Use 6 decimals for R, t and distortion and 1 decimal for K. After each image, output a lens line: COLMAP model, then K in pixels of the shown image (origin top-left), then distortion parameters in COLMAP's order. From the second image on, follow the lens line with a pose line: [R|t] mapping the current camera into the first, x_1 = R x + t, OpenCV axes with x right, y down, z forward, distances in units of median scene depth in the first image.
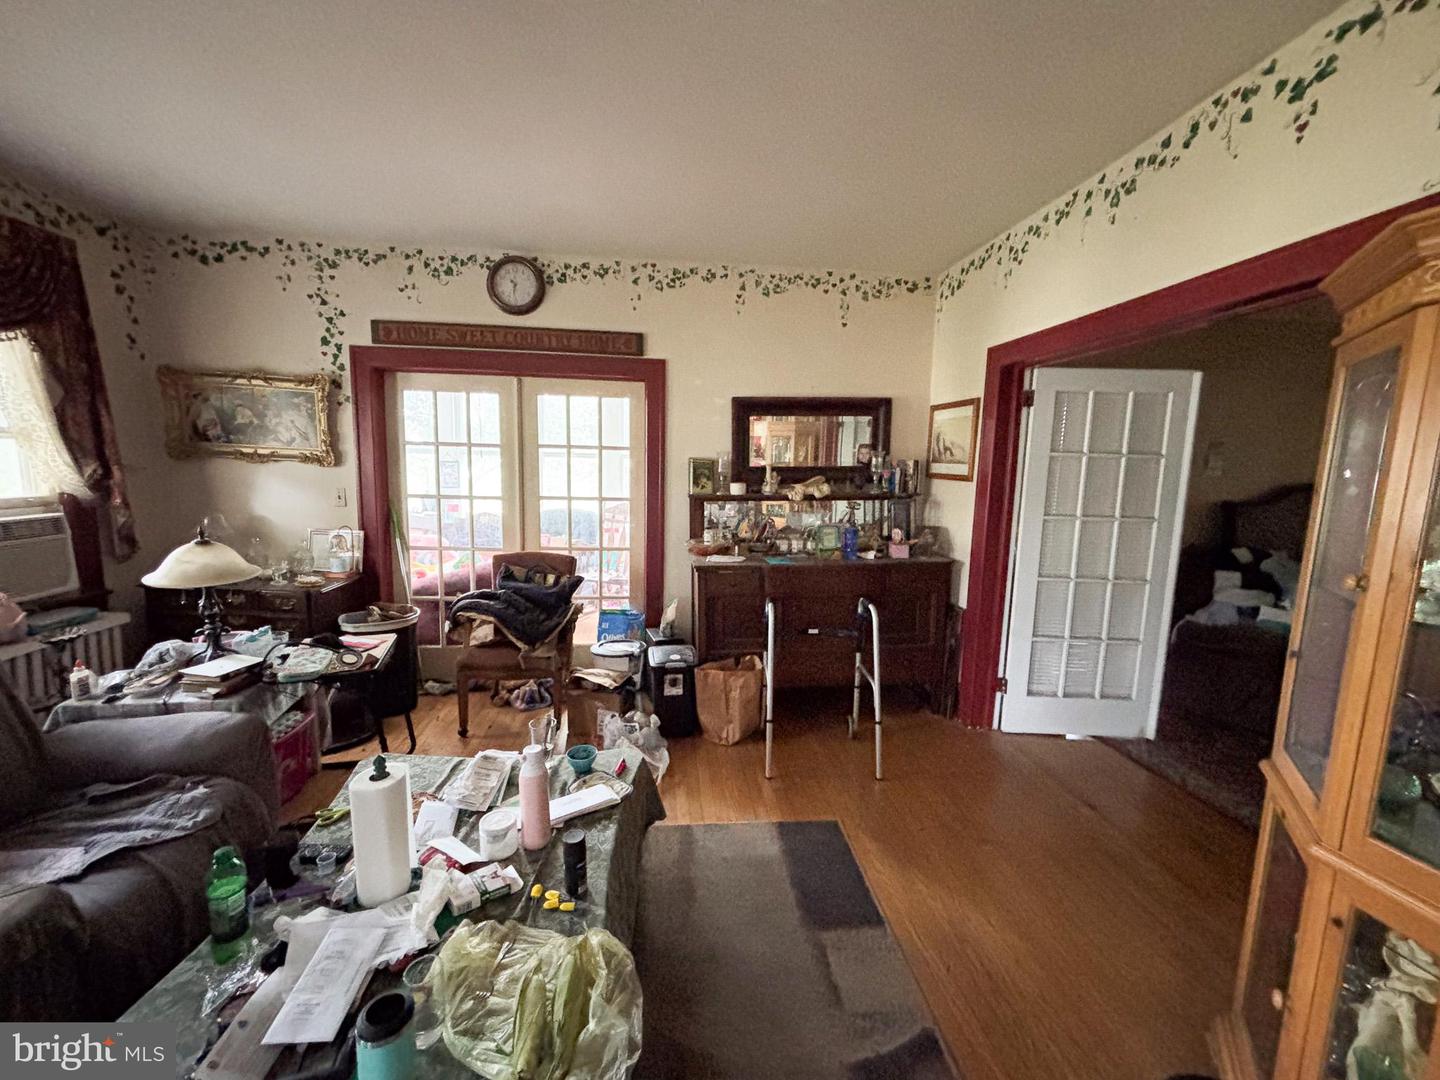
lens RADIAL K [[580.4, 0, 719.9], [0, 580.4, 541.6], [0, 0, 1]] dist [0.000745, -0.000263]
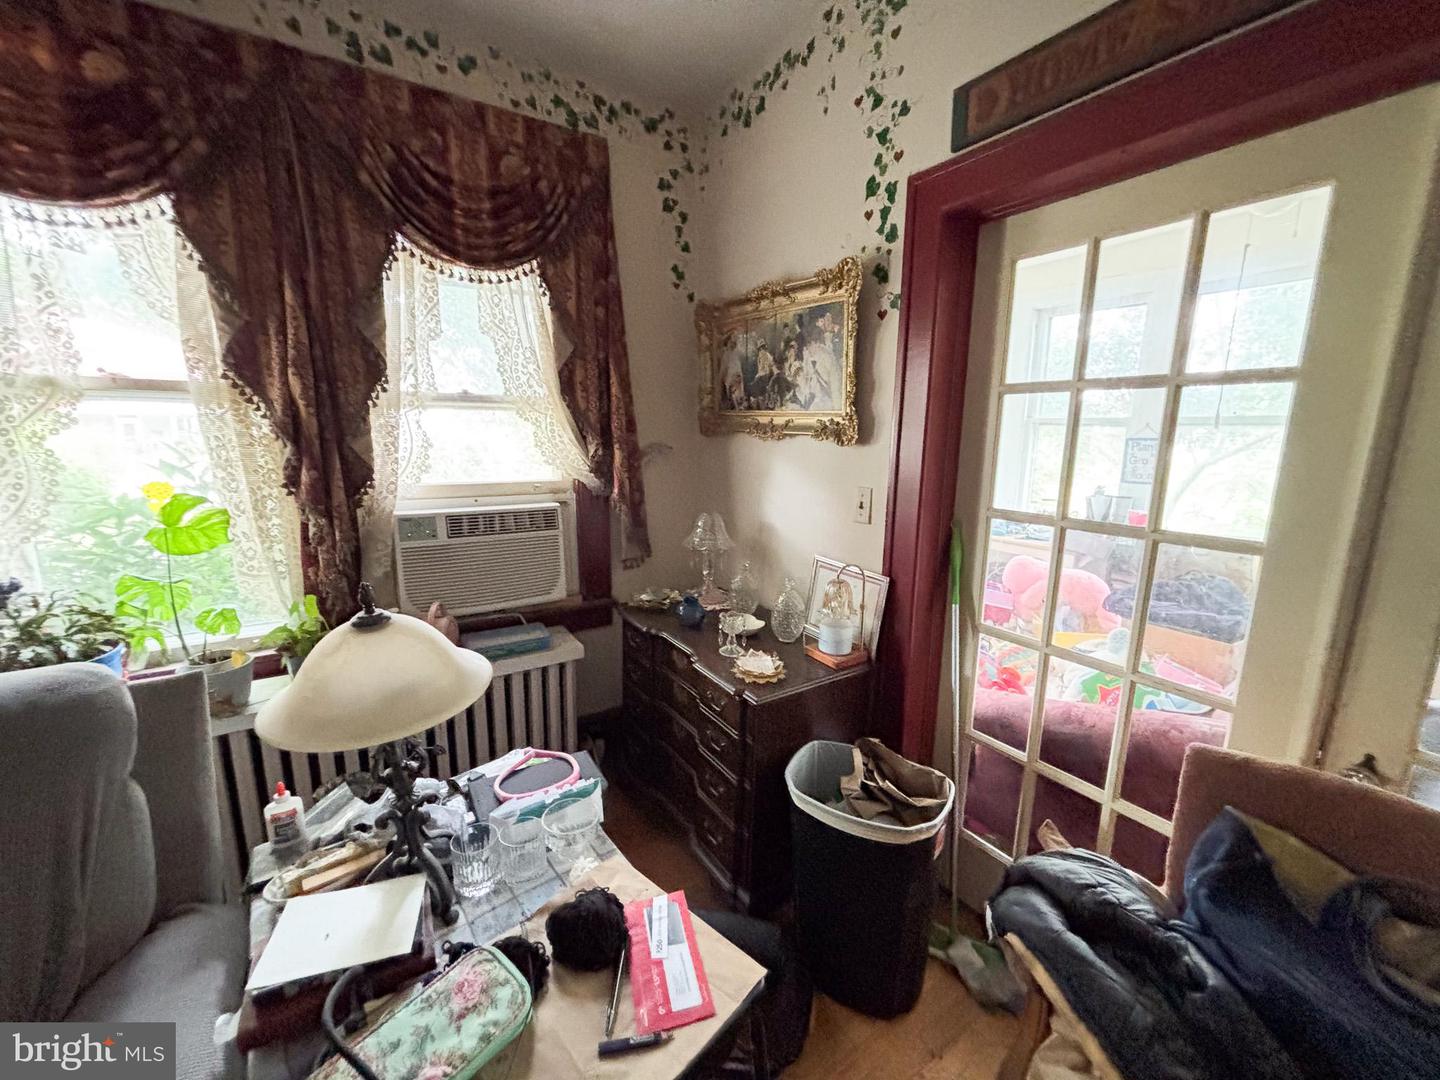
lens RADIAL K [[580.4, 0, 723.7], [0, 580.4, 536.4], [0, 0, 1]] dist [0.000745, -0.000263]
pose [[0.462340, 0.137187, -0.876026, -0.272336], [-0.116217, 0.988812, 0.093514, -0.086967], [0.879053, 0.058574, 0.473111, 0.684229]]
